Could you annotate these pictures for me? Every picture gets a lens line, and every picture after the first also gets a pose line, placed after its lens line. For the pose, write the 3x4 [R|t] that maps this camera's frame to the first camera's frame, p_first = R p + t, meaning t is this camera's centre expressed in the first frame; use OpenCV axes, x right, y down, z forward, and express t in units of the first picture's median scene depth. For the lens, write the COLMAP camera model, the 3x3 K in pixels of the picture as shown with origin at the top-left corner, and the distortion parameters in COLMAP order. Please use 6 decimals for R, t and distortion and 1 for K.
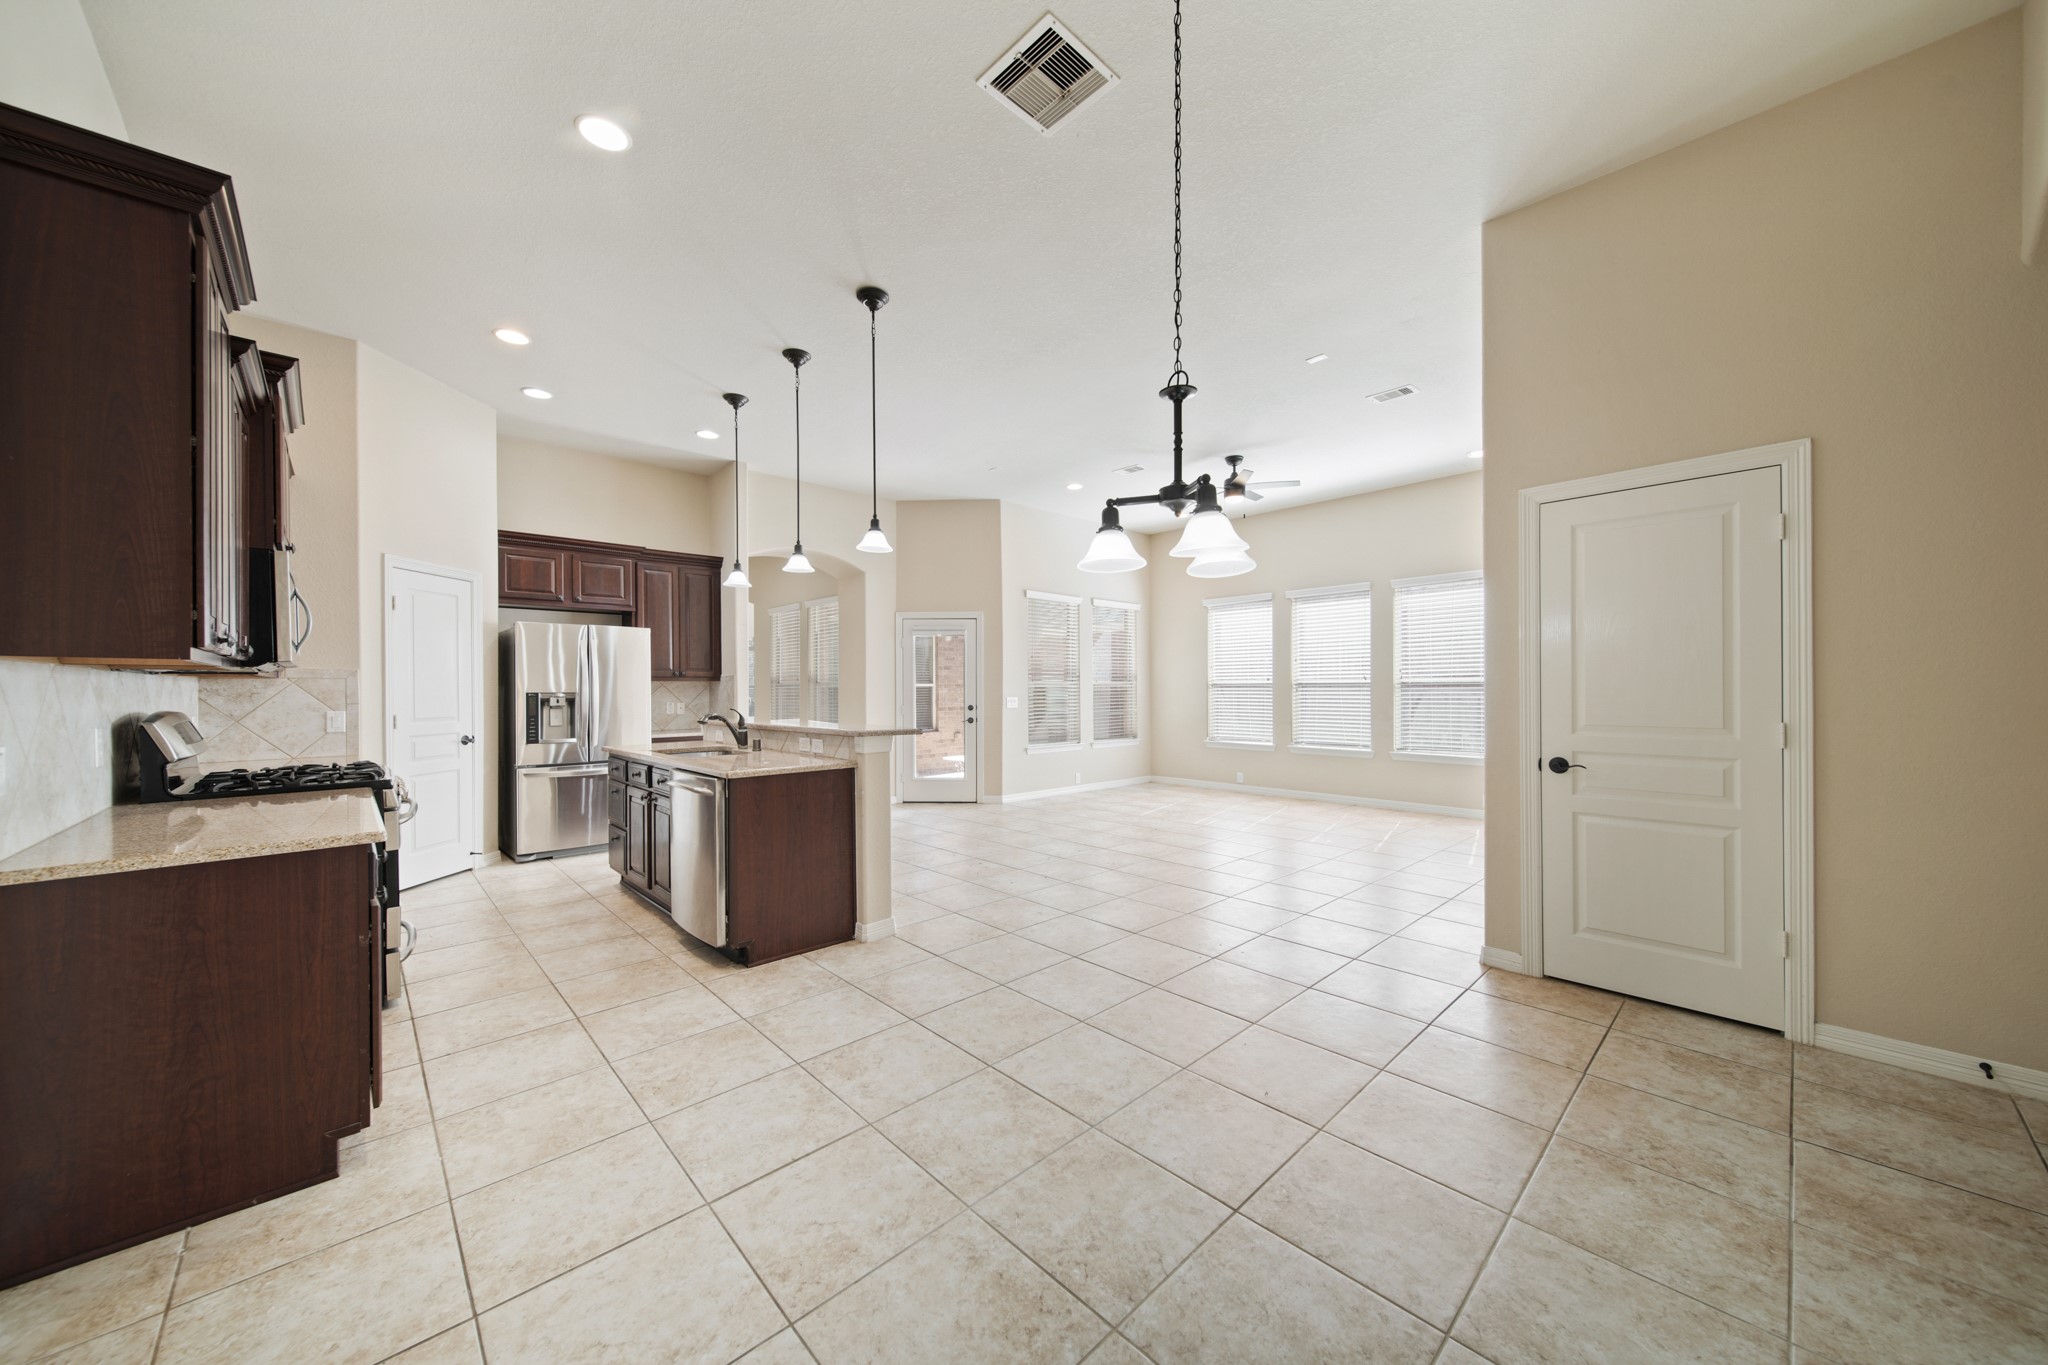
lens RADIAL K [[725.6, 0, 1026.0], [0, 725.6, 686.5], [0, 0, 1]] dist [0.008563, -0.000148]
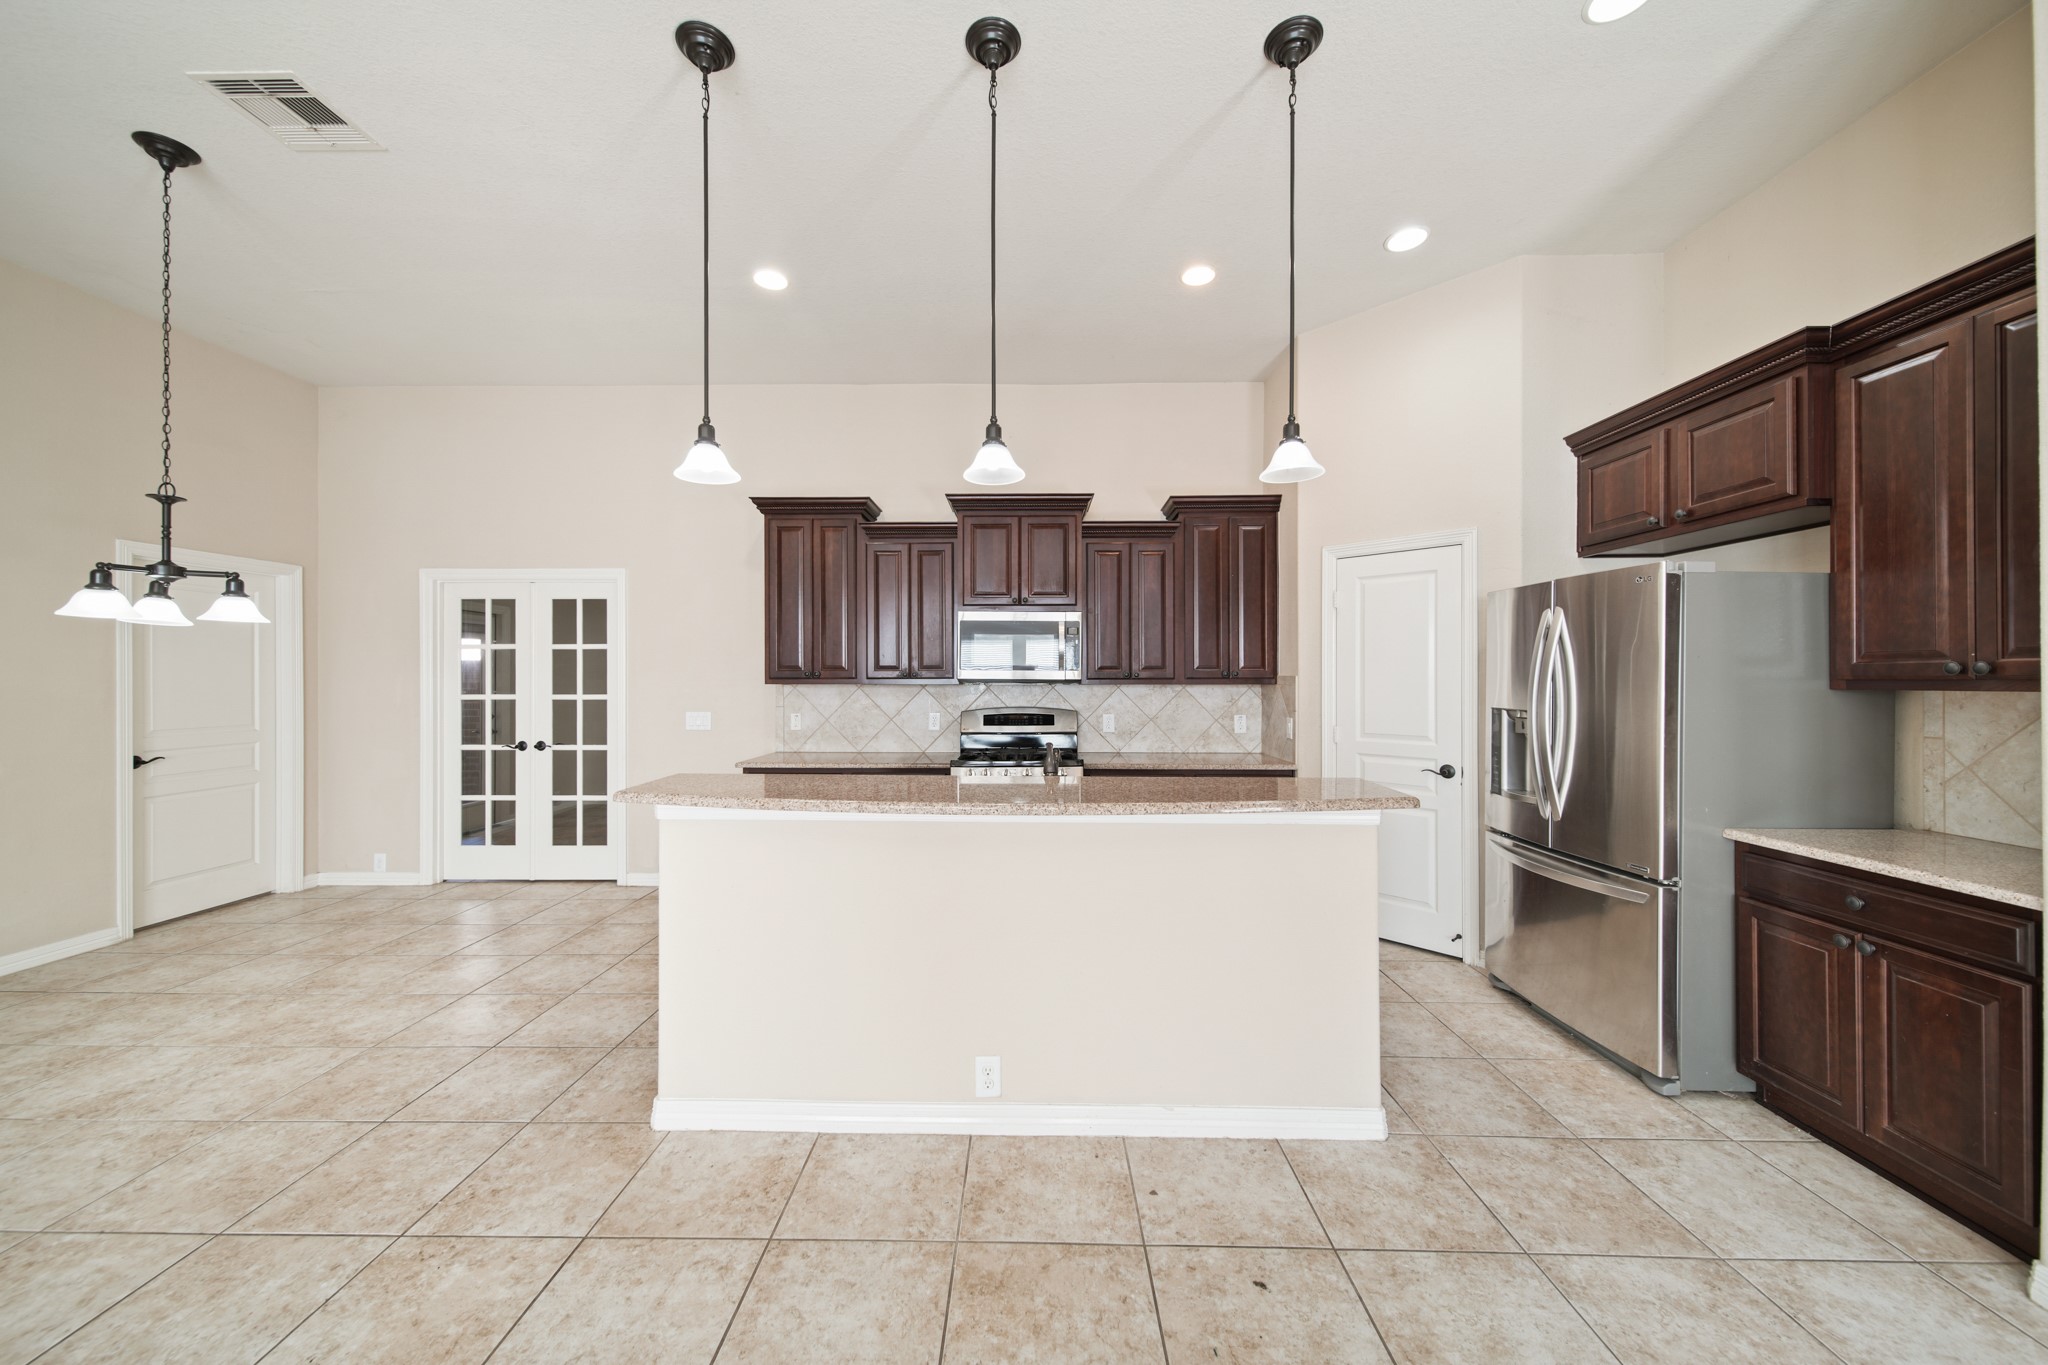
lens RADIAL K [[731.3, 0, 1025.8], [0, 731.3, 674.4], [0, 0, 1]] dist [0.010527, -0.002859]
pose [[-0.700353, 0.001676, -0.713795, 0.029405], [0.004057, 0.999990, -0.001632, -0.024915], [0.713785, -0.004039, -0.700353, 1.375946]]
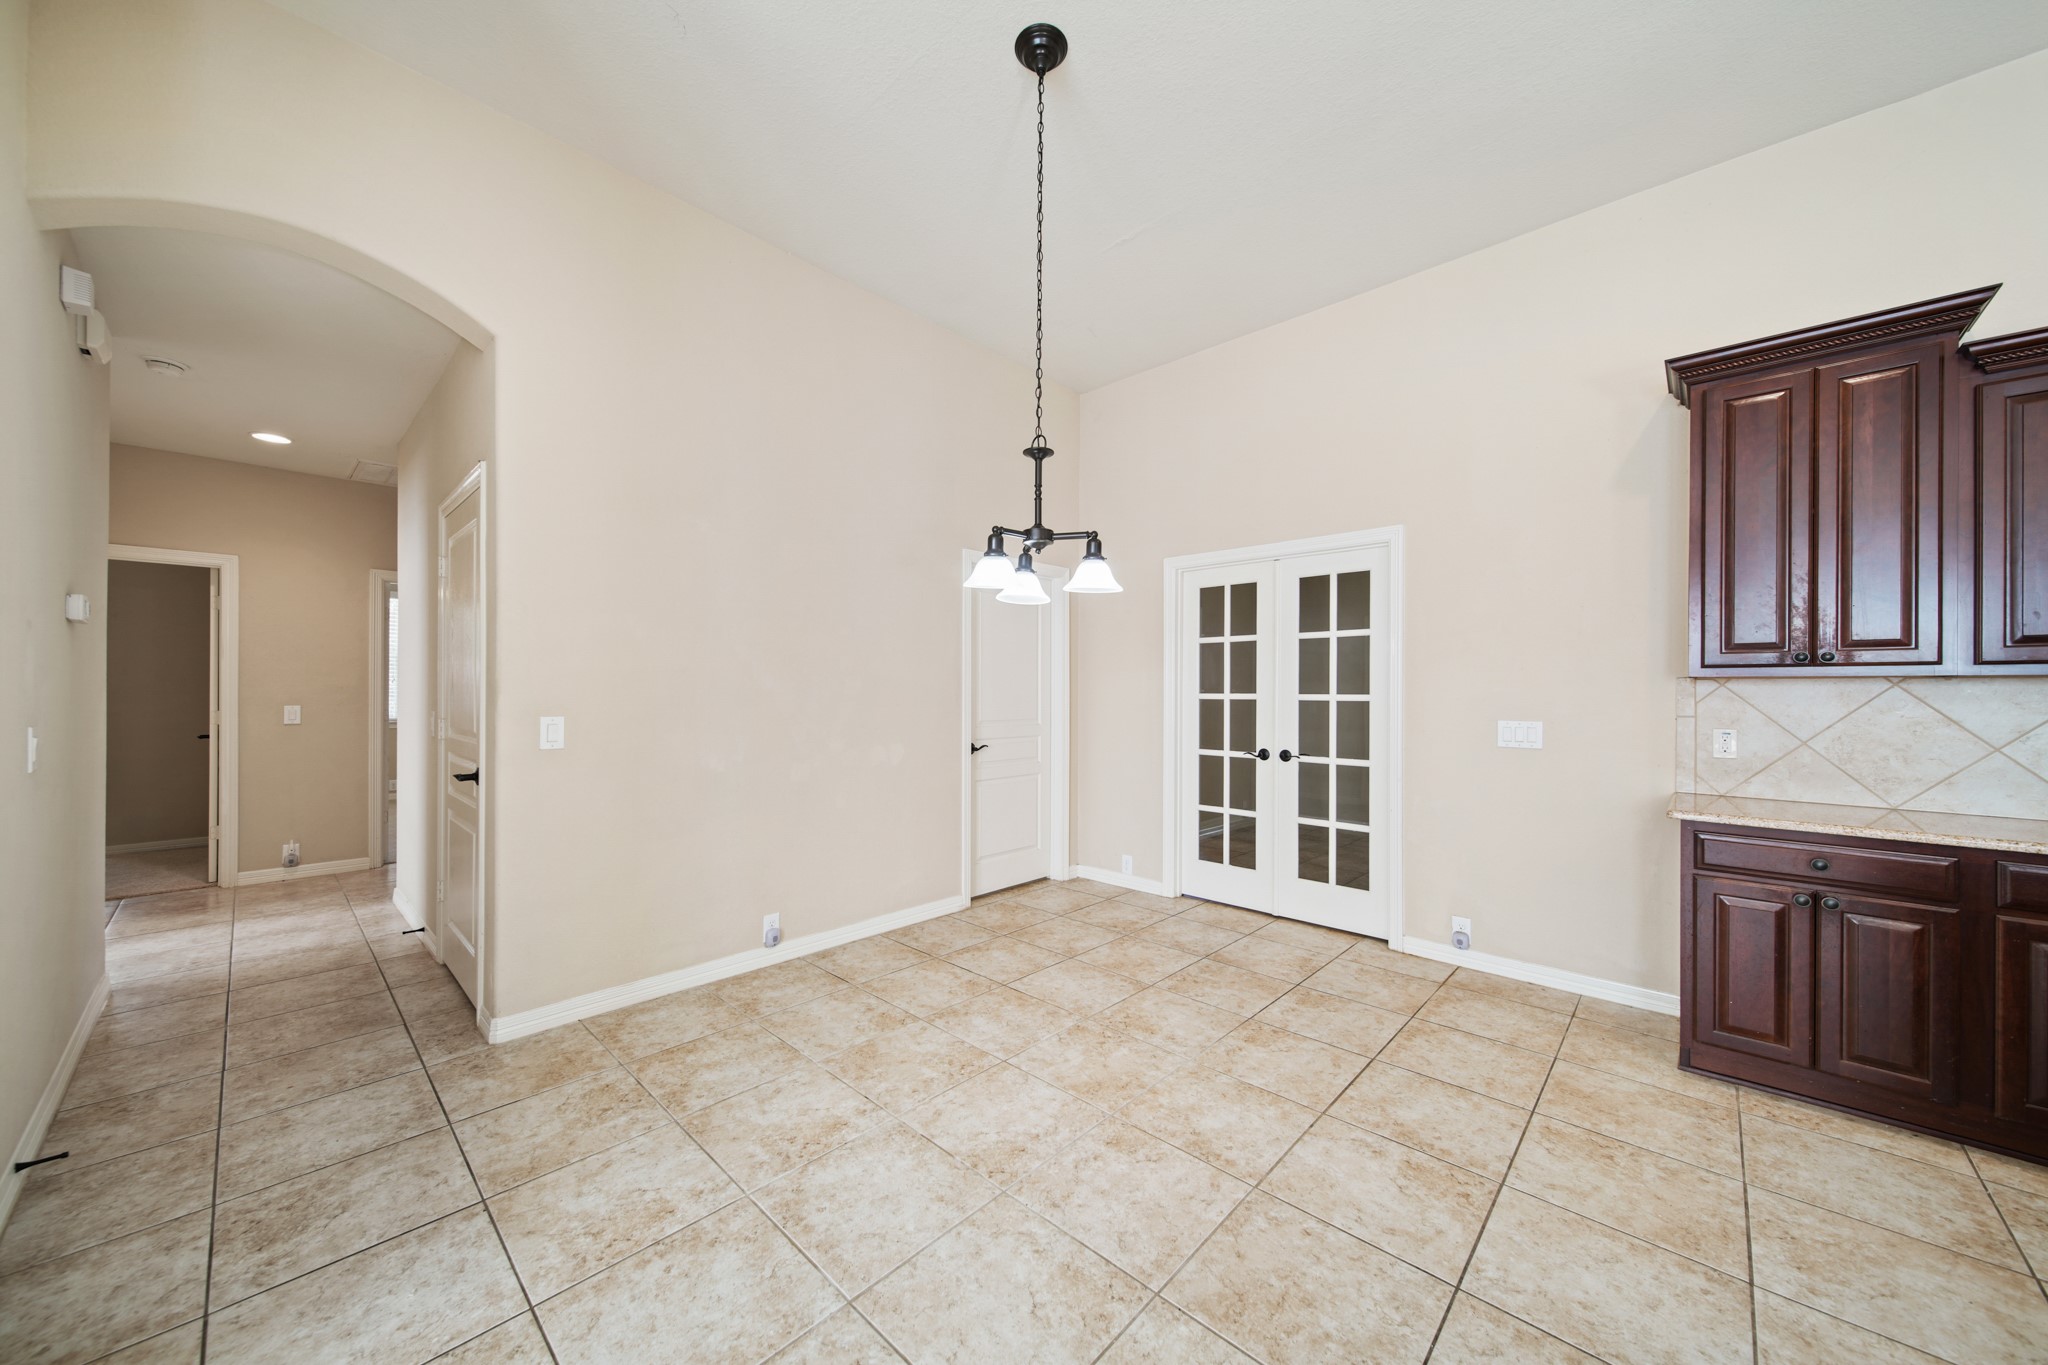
lens RADIAL K [[725.6, 0, 1026.0], [0, 725.6, 686.5], [0, 0, 1]] dist [0.008563, -0.000148]
pose [[-0.998307, -0.001611, -0.058135, 0.130533], [-0.001240, 0.999979, -0.006421, -0.002243], [0.058145, -0.006338, -0.998288, 0.963998]]
